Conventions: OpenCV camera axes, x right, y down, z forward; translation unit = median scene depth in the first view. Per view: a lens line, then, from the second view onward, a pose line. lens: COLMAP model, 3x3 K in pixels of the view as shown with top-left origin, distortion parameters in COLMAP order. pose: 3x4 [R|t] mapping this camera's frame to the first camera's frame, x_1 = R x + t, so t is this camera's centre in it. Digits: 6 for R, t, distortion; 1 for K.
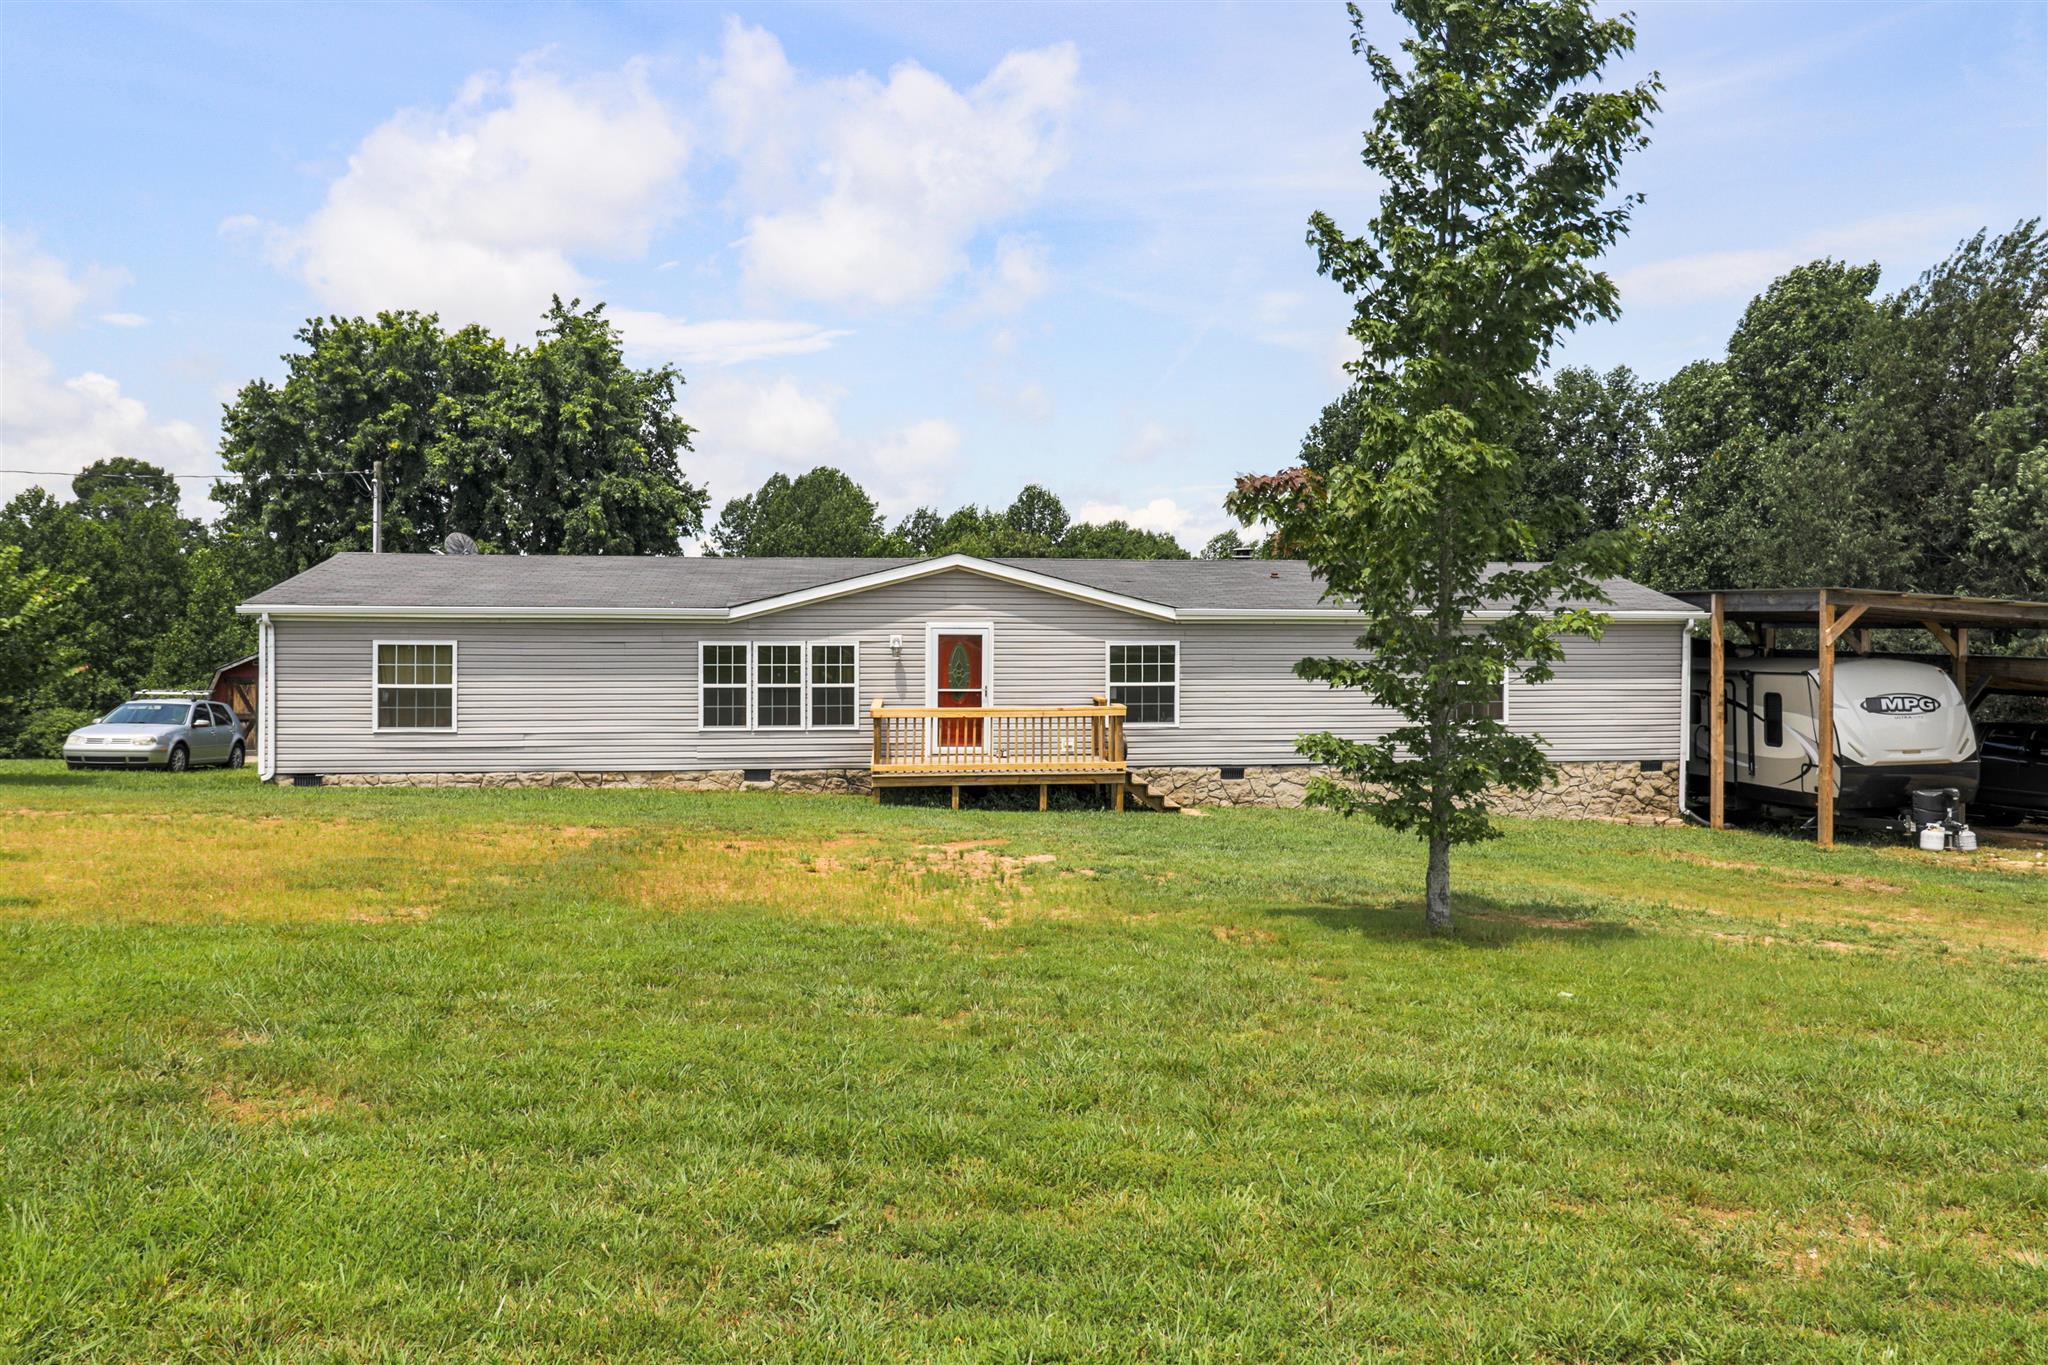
lens RADIAL K [[1491.6, 0, 1024.0], [0, 1491.6, 632.2], [0, 0, 1]] dist [-0.000071, -0.001394]
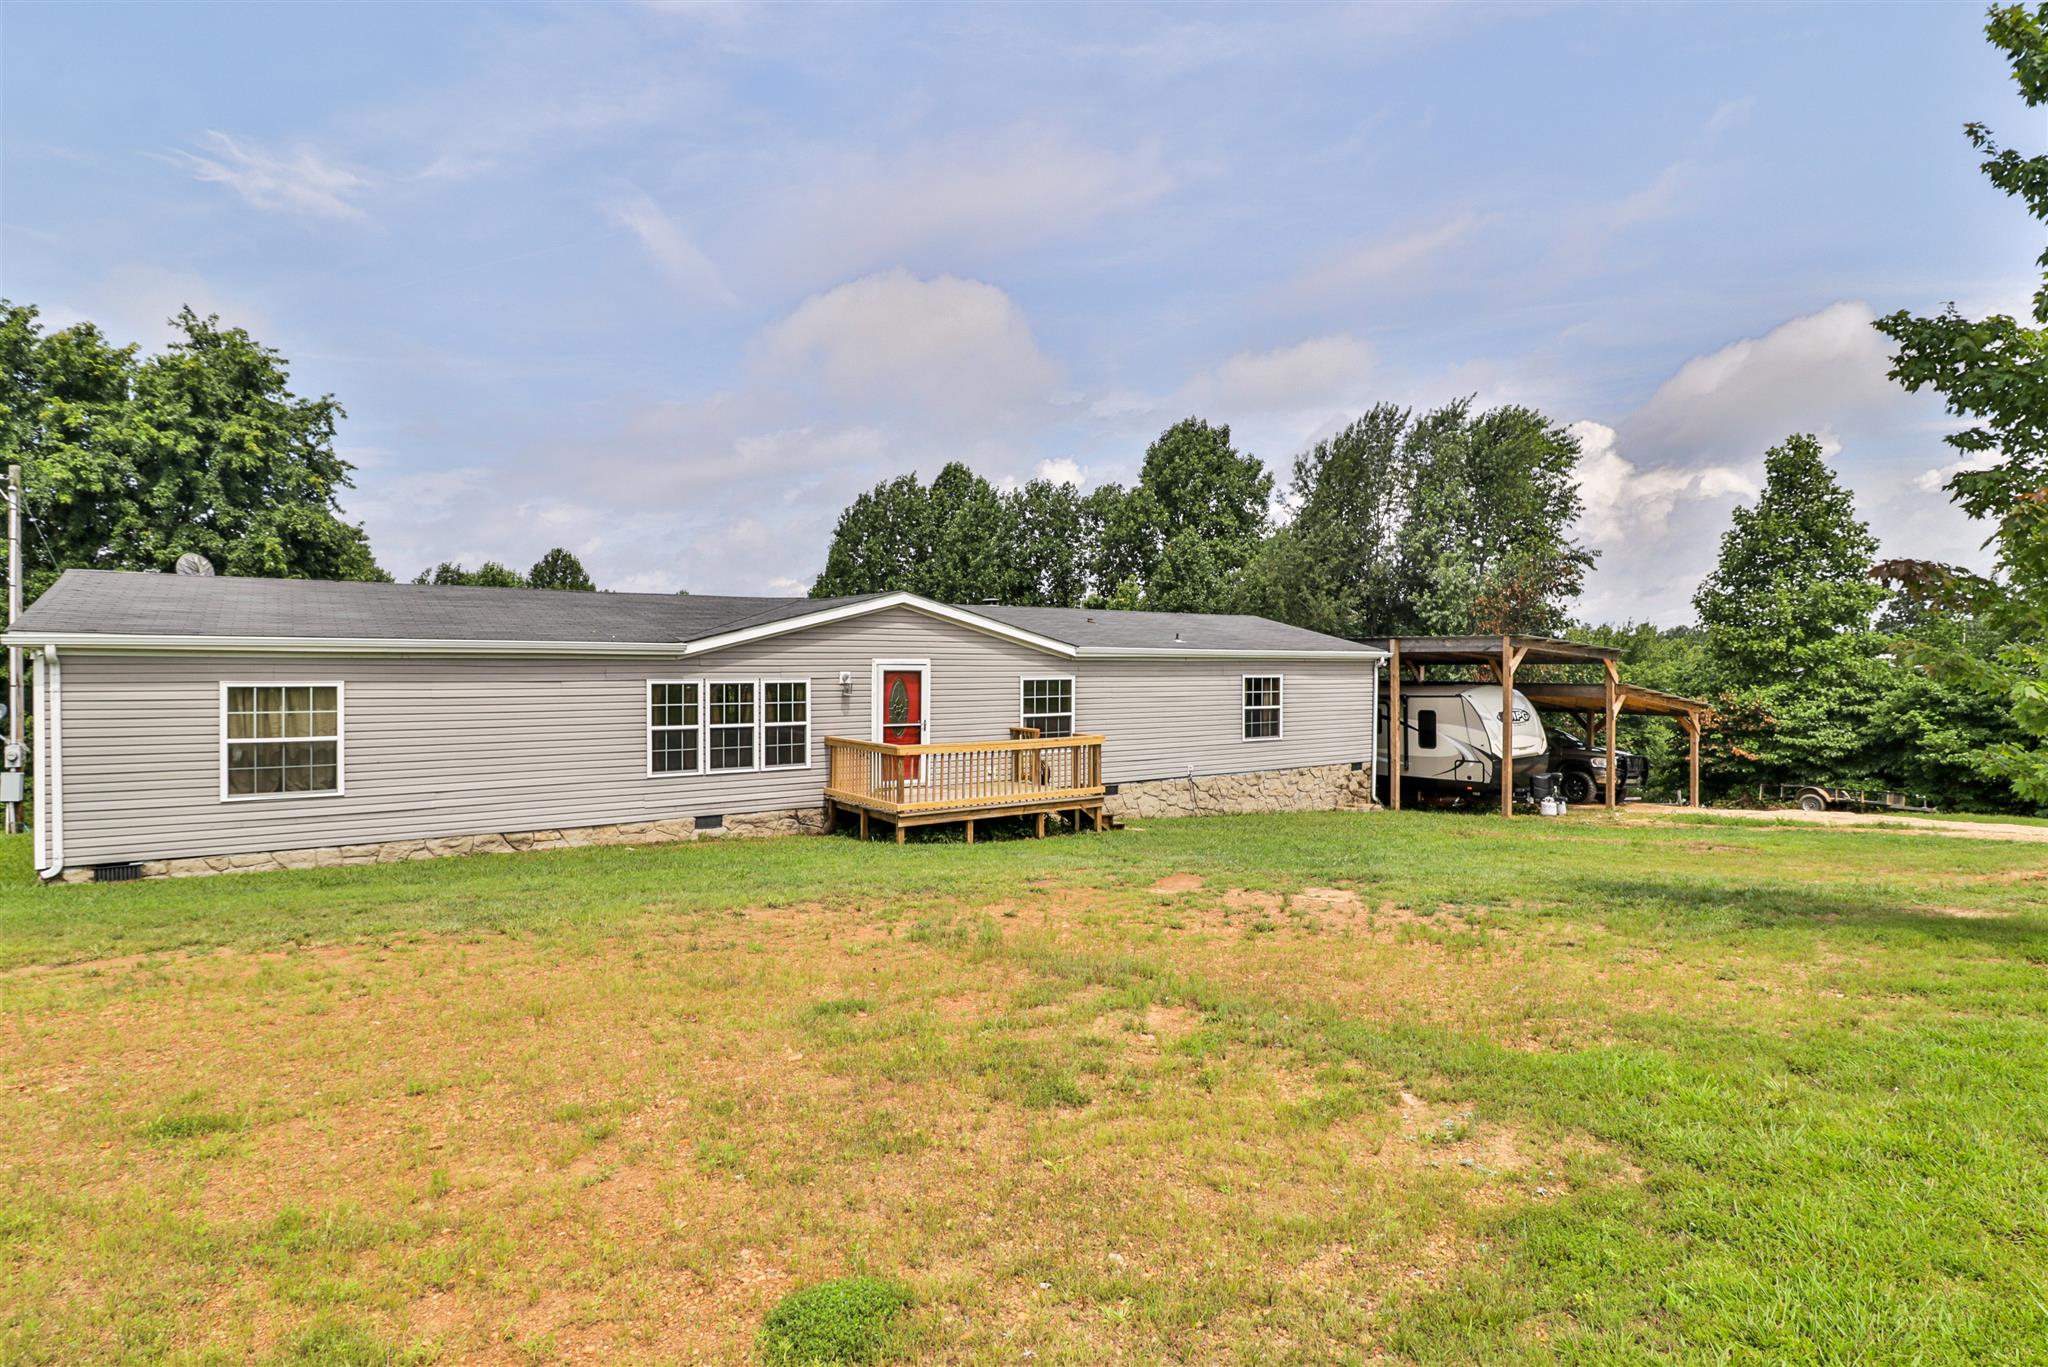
lens RADIAL K [[1082.8, 0, 1024.0], [0, 1082.8, 683.5], [0, 0, 1]] dist [-0.016213, -0.001349]
pose [[0.873876, -0.009884, 0.486048, -0.332126], [0.005333, 0.999928, 0.010745, 0.002838], [-0.486119, -0.006798, 0.873866, 0.310554]]
